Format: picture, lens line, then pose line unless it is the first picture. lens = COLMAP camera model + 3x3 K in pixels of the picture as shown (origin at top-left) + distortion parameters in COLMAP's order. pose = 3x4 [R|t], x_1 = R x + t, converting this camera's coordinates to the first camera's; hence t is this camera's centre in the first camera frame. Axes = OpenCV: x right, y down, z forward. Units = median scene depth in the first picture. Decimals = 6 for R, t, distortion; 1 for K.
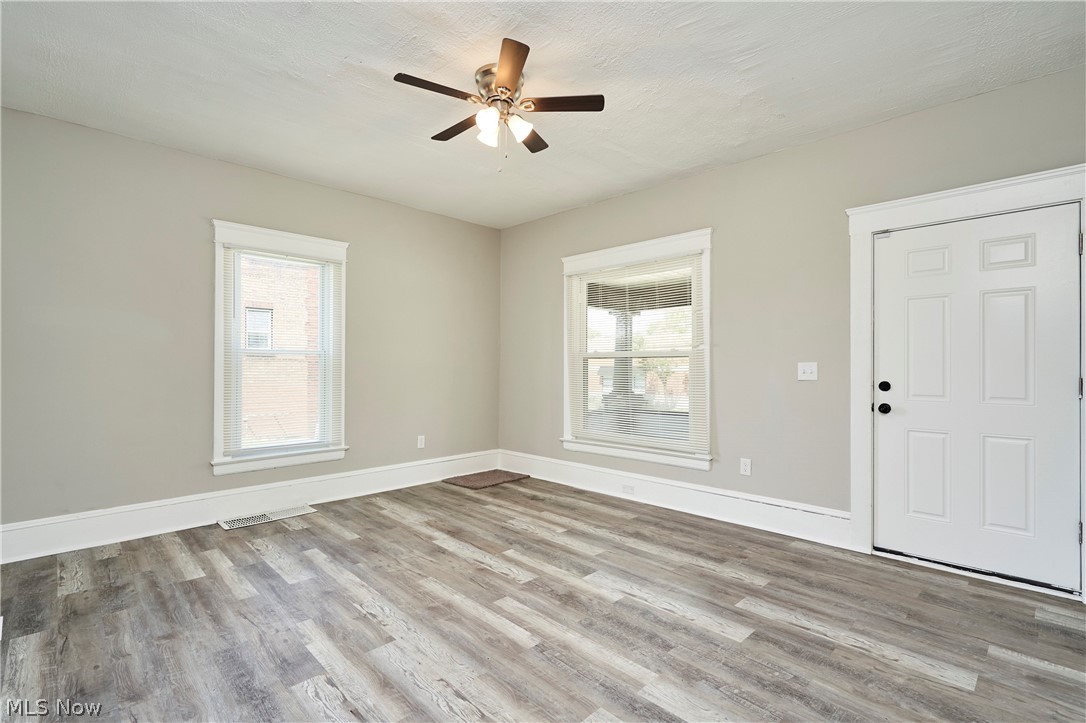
lens RADIAL K [[506.1, 0, 543.8], [0, 506.1, 365.5], [0, 0, 1]] dist [0.000809, 0.000058]
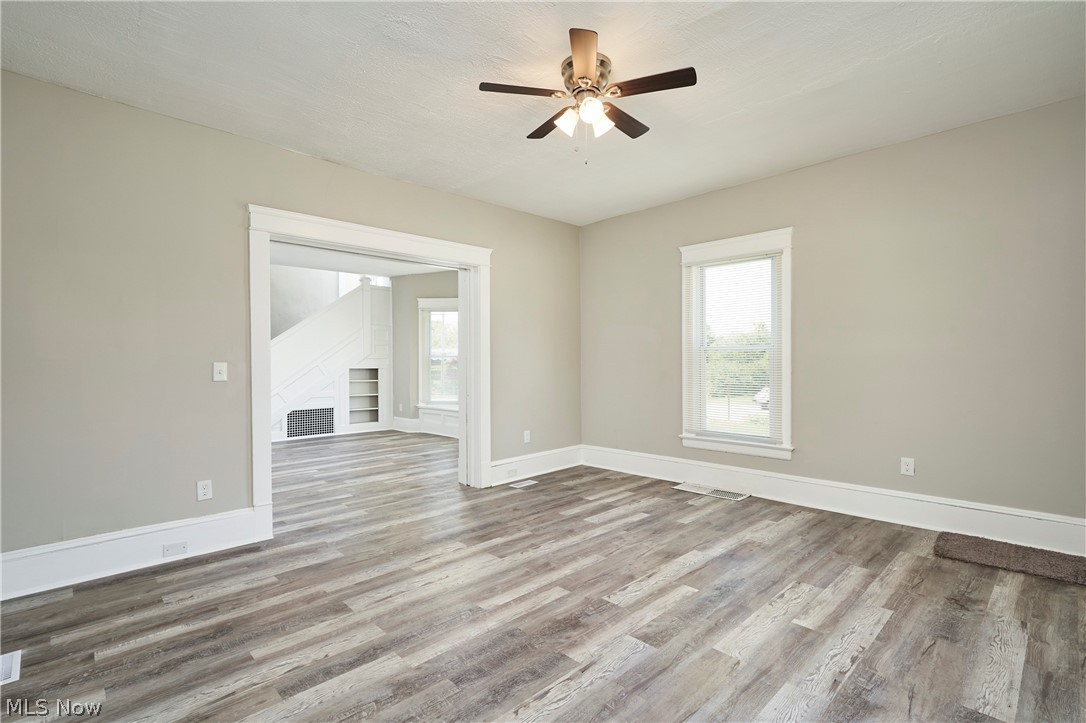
lens RADIAL K [[506.1, 0, 543.8], [0, 506.1, 365.5], [0, 0, 1]] dist [0.000809, 0.000058]
pose [[-0.014751, 0.008678, -0.999854, 0.747726], [0.007893, 0.999932, 0.008563, -0.002773], [0.999860, -0.007766, -0.014819, 0.774335]]
